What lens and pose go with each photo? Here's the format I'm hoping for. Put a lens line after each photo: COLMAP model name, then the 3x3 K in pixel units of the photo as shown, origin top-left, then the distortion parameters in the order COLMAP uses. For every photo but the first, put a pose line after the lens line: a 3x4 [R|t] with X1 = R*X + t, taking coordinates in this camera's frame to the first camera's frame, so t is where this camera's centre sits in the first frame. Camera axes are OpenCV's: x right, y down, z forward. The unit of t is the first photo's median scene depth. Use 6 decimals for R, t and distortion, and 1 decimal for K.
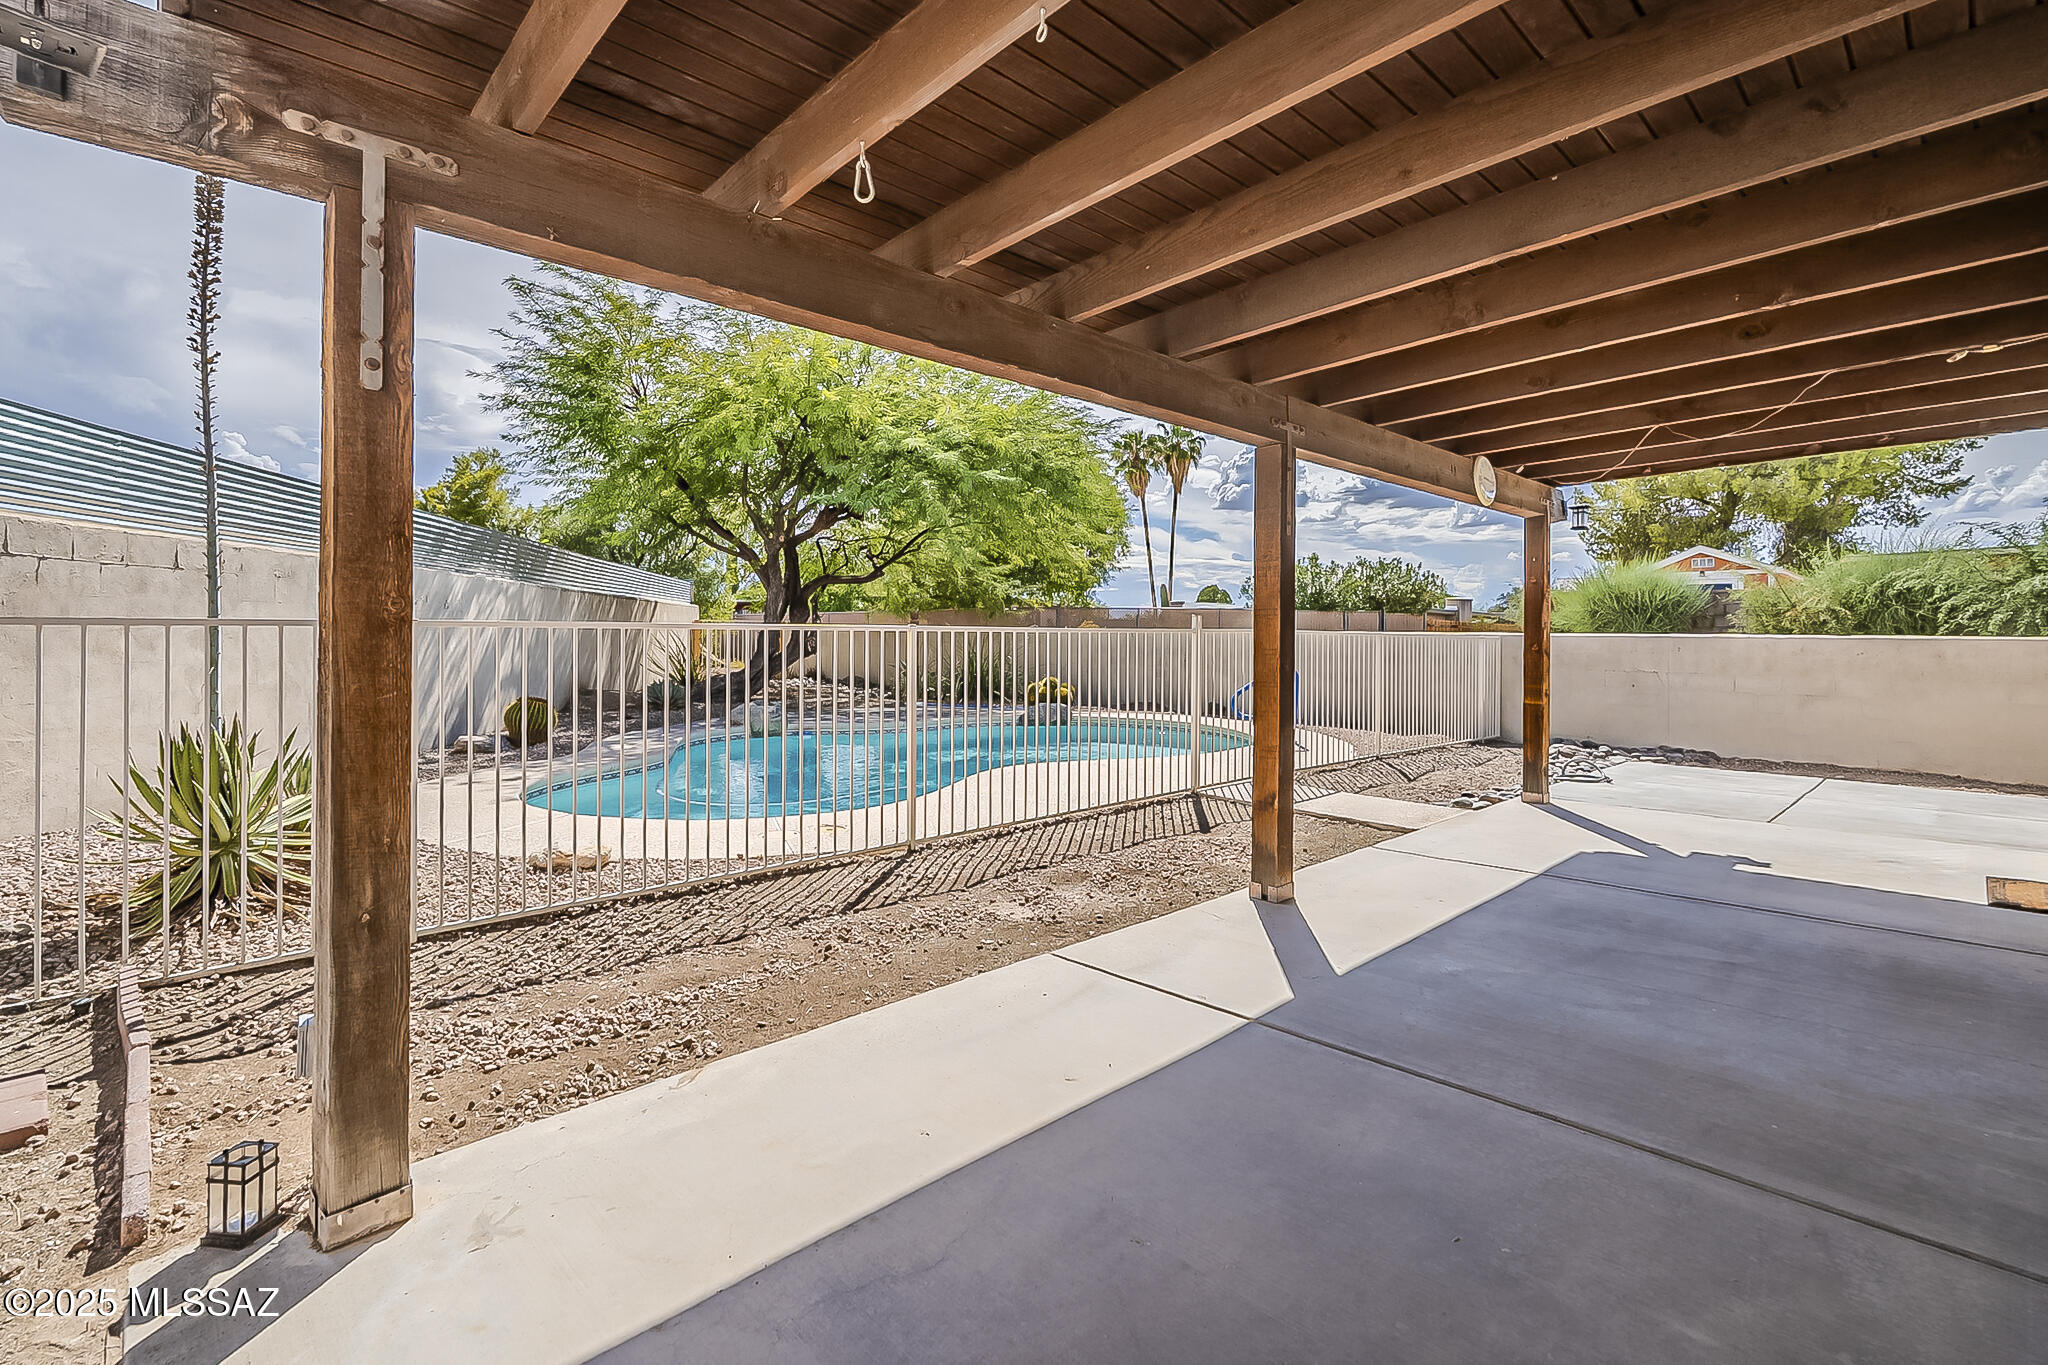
lens RADIAL K [[911.0, 0, 1027.6], [0, 911.0, 643.4], [0, 0, 1]] dist [0.000150, -0.000068]
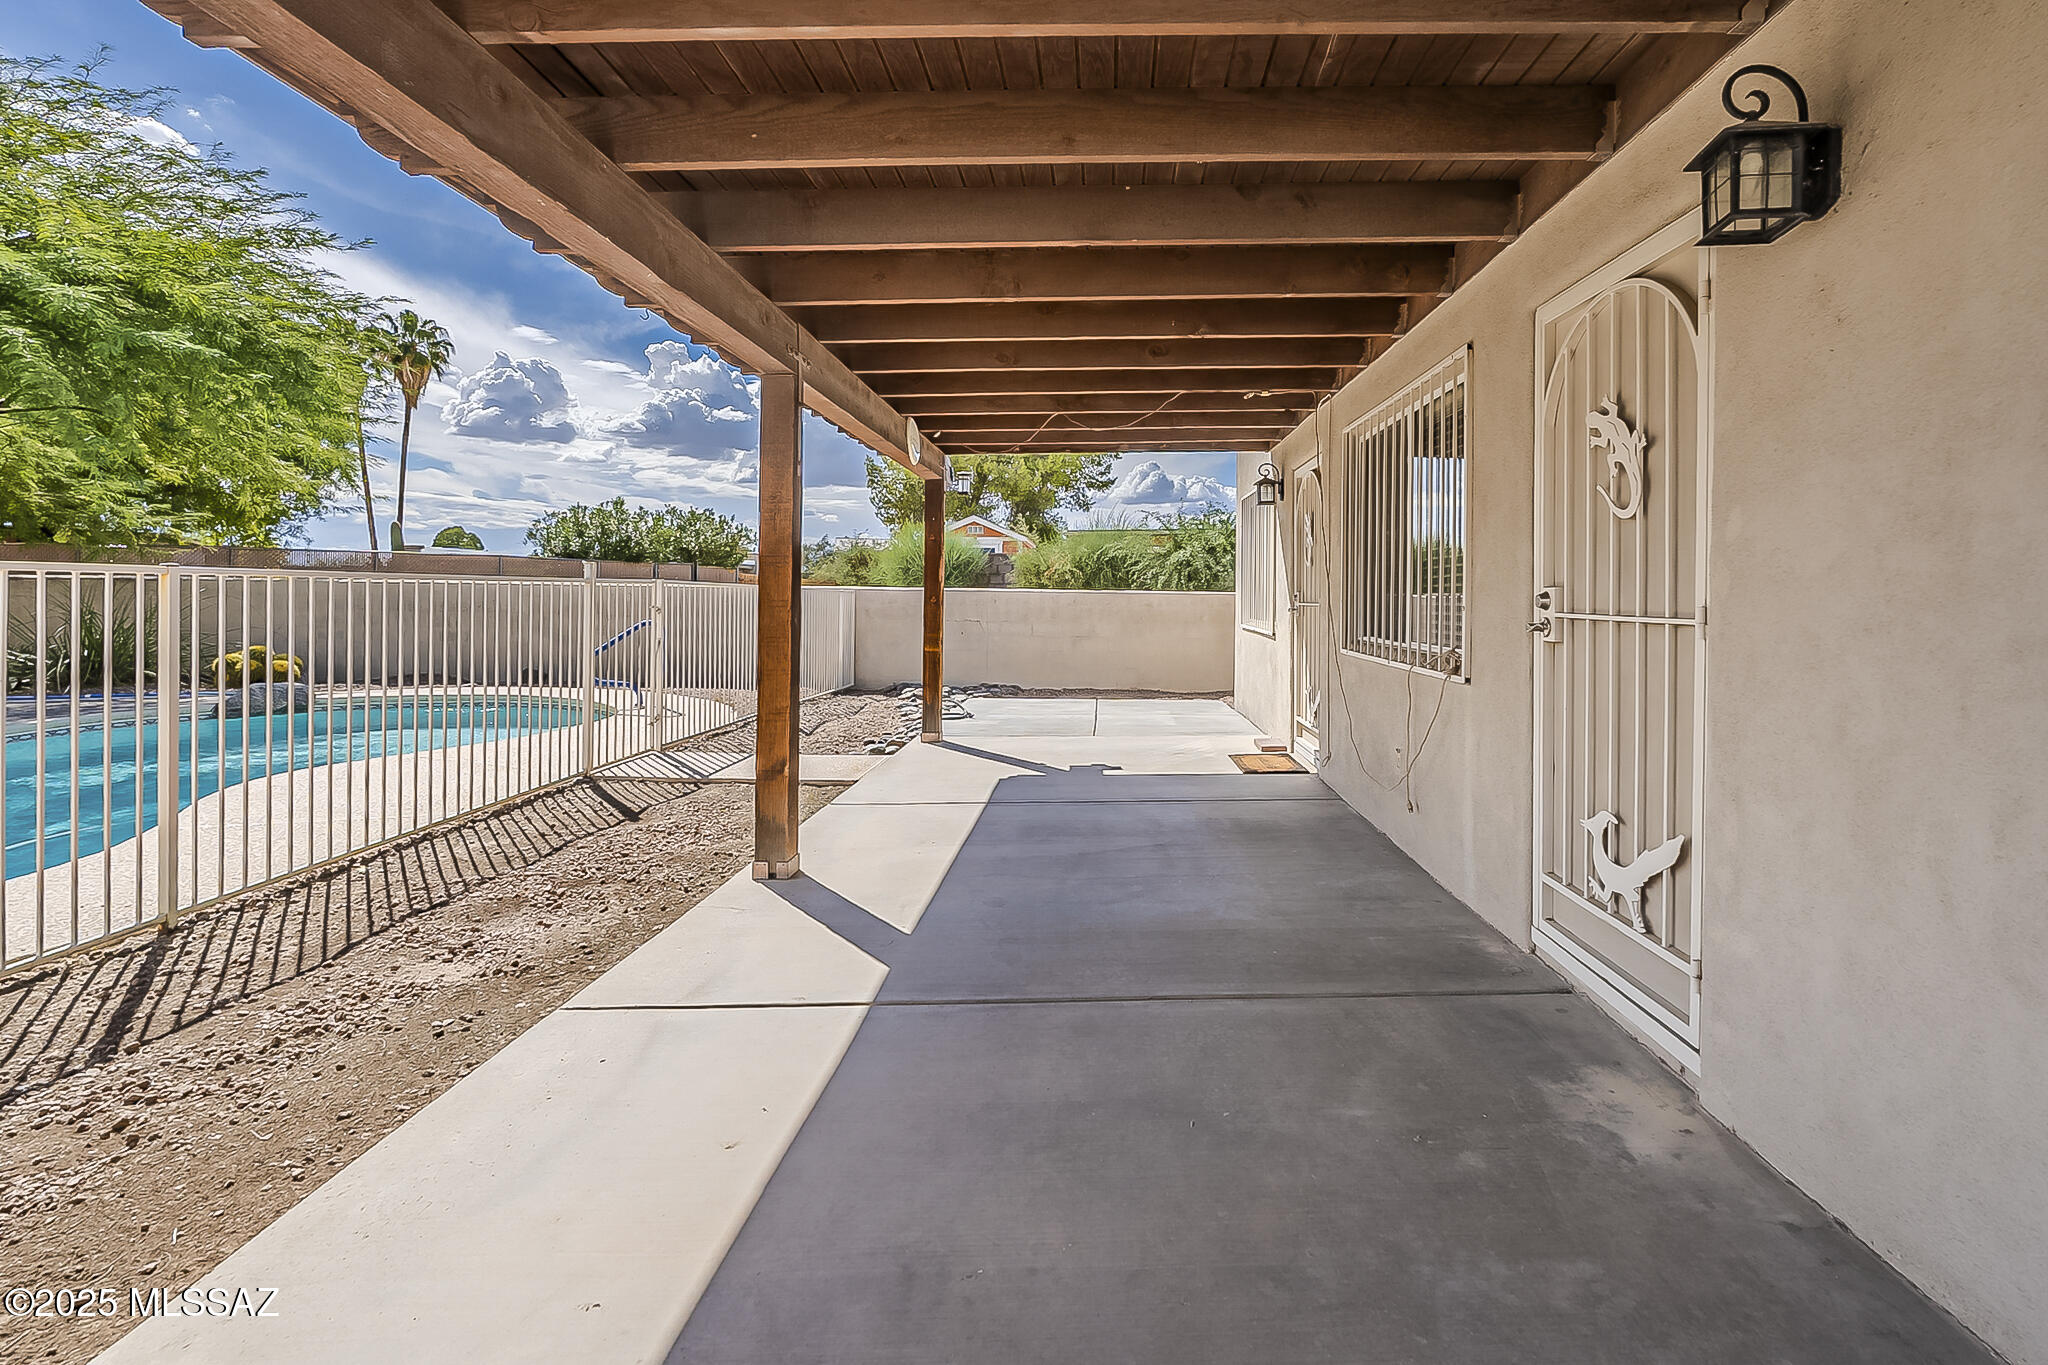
lens RADIAL K [[953.1, 0, 1032.6], [0, 953.1, 606.3], [0, 0, 1]] dist [-0.002269, 0.000861]
pose [[0.684759, -0.006688, 0.728739, -0.174340], [0.001646, 0.999970, 0.007631, 0.003748], [-0.728768, -0.004026, 0.684749, 0.118358]]
